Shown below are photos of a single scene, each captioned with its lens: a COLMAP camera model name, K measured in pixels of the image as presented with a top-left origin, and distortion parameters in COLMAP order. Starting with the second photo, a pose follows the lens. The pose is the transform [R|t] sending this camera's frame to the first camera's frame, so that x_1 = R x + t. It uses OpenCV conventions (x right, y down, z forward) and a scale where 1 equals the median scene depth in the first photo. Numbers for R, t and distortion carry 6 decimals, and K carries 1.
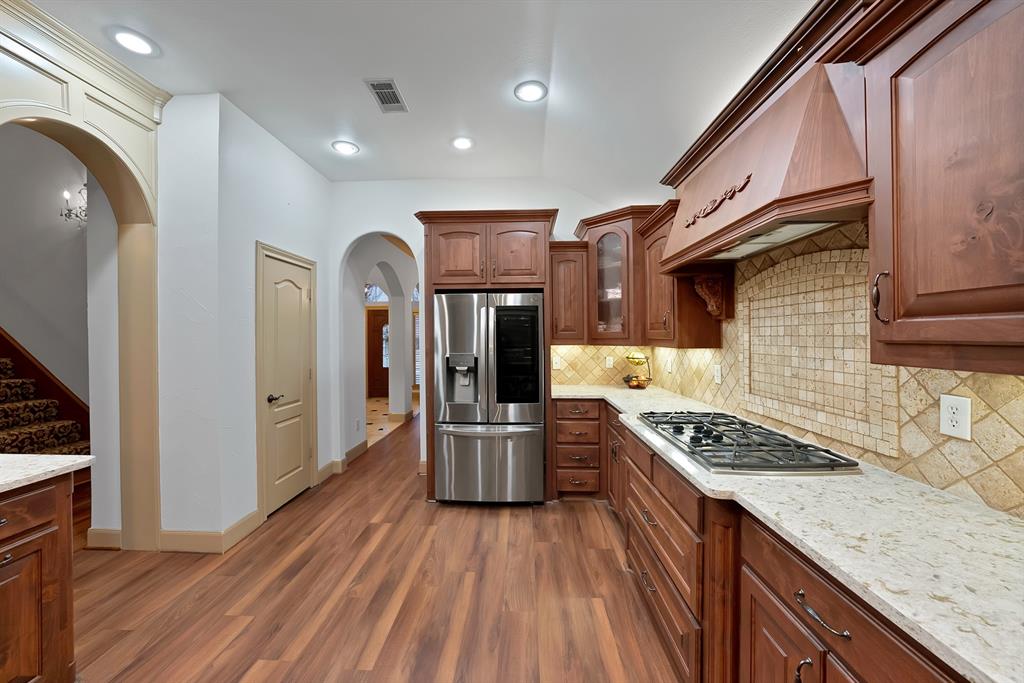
lens RADIAL K [[380.5, 0, 492.1], [0, 380.5, 337.9], [0, 0, 1]] dist [-0.030675, 0.006060]
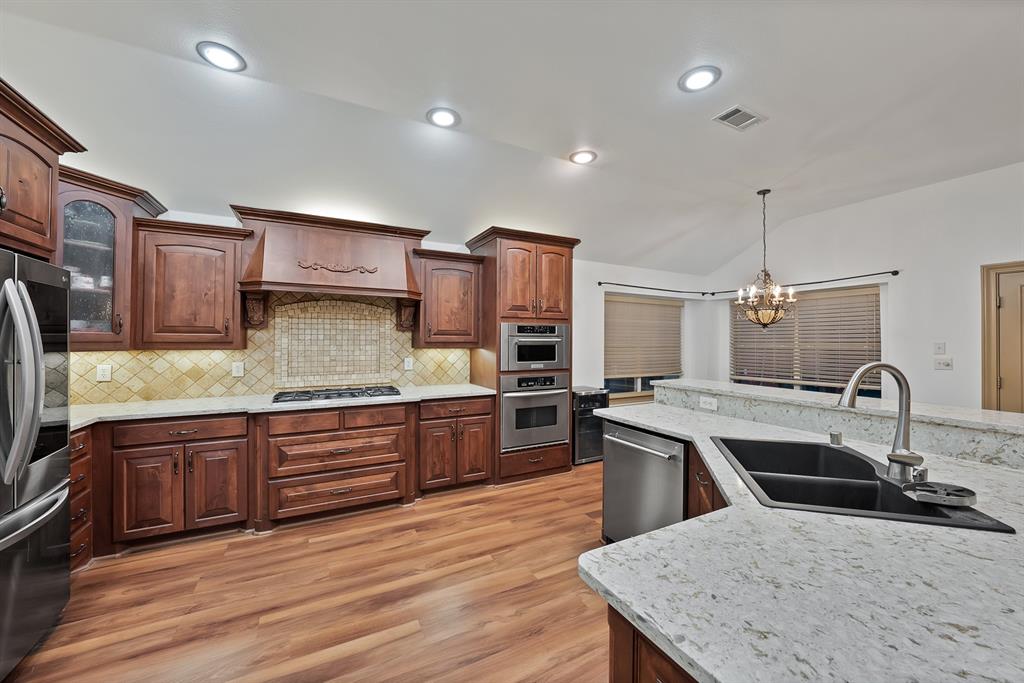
lens RADIAL K [[380.5, 0, 492.1], [0, 380.5, 337.9], [0, 0, 1]] dist [-0.030675, 0.006060]
pose [[-0.486591, 0.009532, 0.873578, -1.059361], [0.002469, 0.999951, -0.009536, 0.003934], [-0.873626, -0.002483, -0.486591, 0.975834]]
